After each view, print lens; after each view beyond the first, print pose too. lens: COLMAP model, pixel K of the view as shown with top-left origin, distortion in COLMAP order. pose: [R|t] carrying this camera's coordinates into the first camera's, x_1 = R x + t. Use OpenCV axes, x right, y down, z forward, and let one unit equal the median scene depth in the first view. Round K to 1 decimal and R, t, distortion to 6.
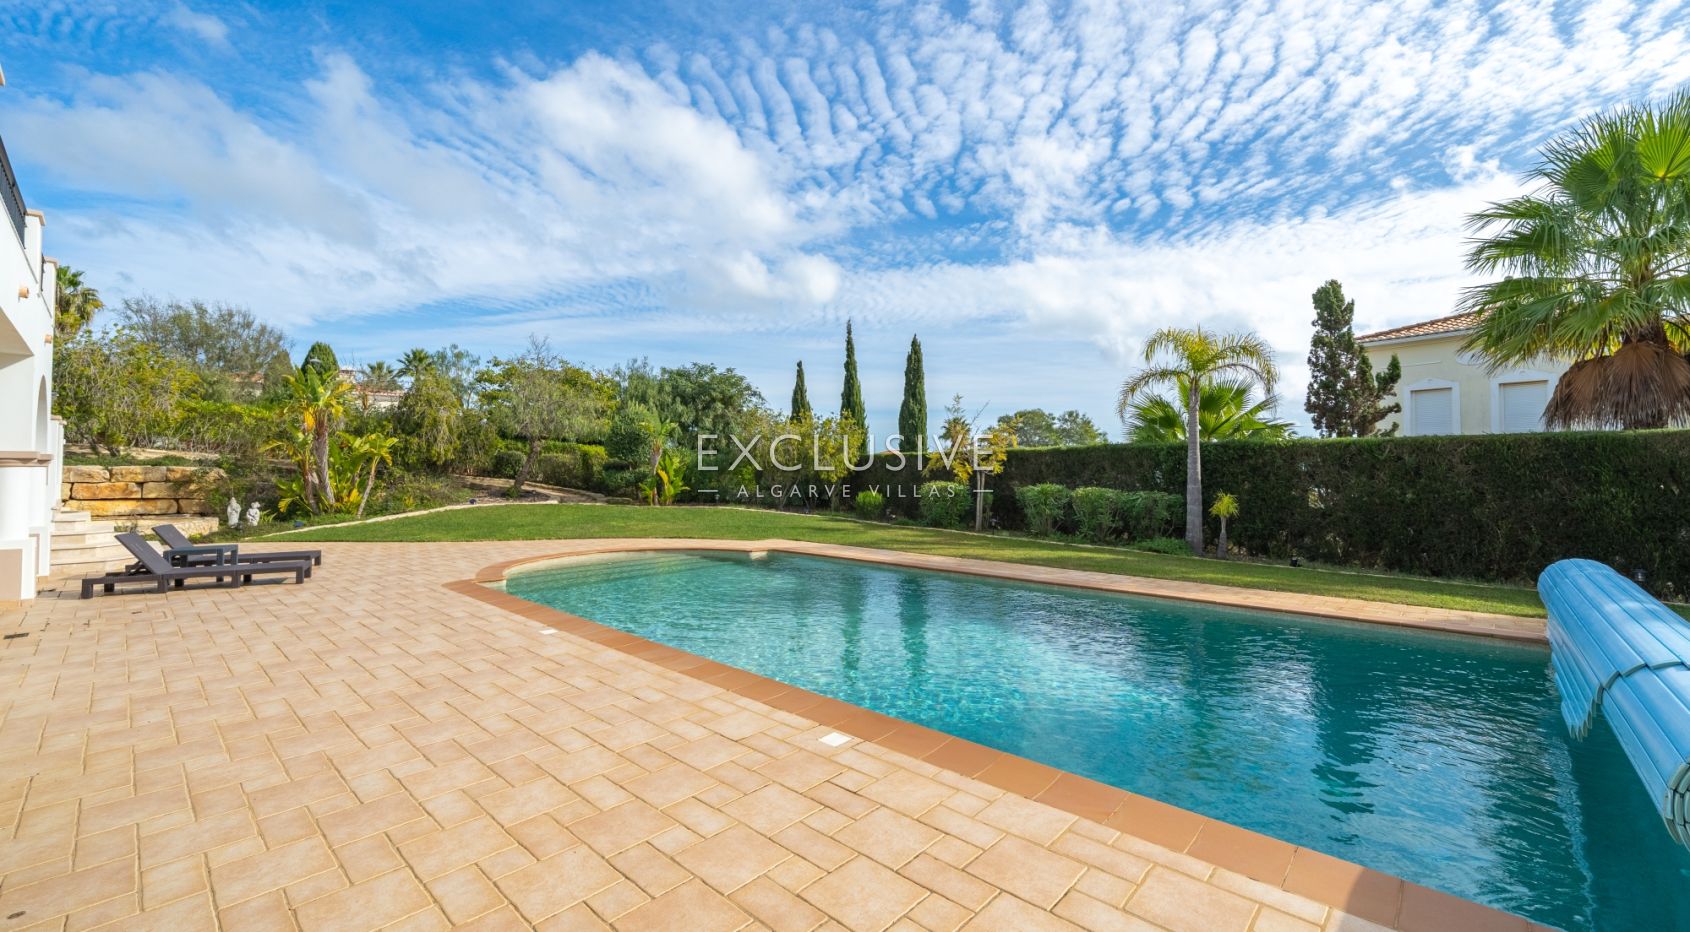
lens RADIAL K [[670.2, 0, 836.9], [0, 670.2, 425.6], [0, 0, 1]] dist [-0.000836, -0.000194]
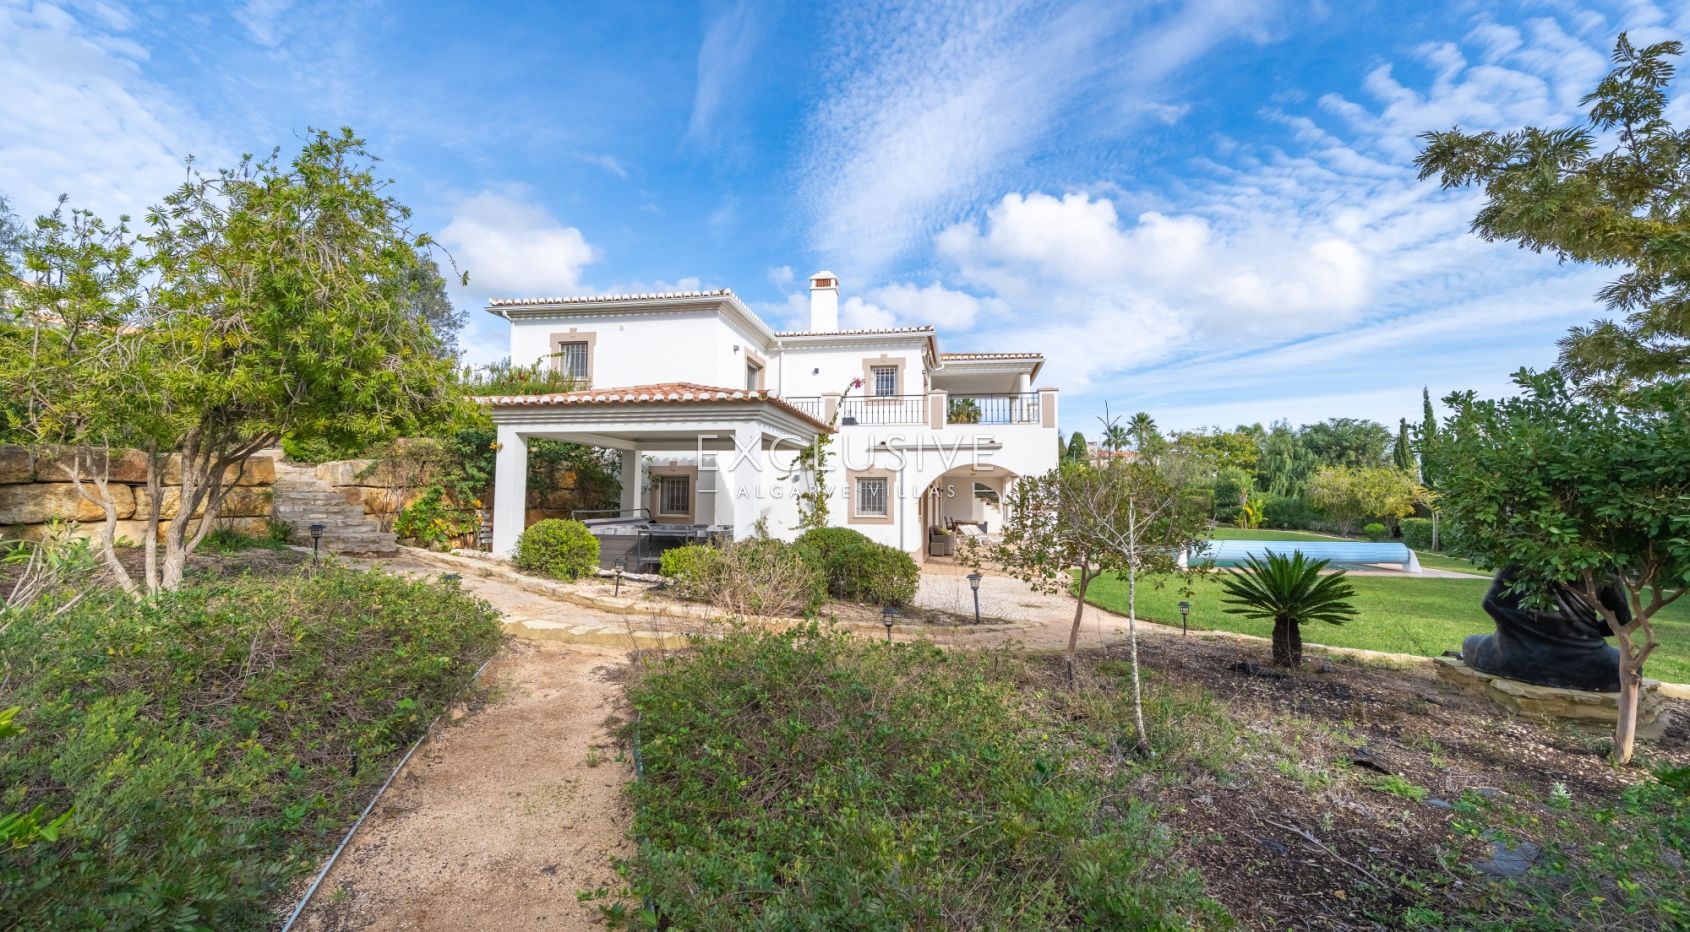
lens RADIAL K [[670.2, 0, 836.9], [0, 670.2, 425.6], [0, 0, 1]] dist [-0.000836, -0.000194]
pose [[0.524384, -0.089495, -0.846765, 0.606624], [0.051864, 0.995972, -0.073146, -0.065034], [0.849901, -0.005560, 0.526913, -0.715728]]
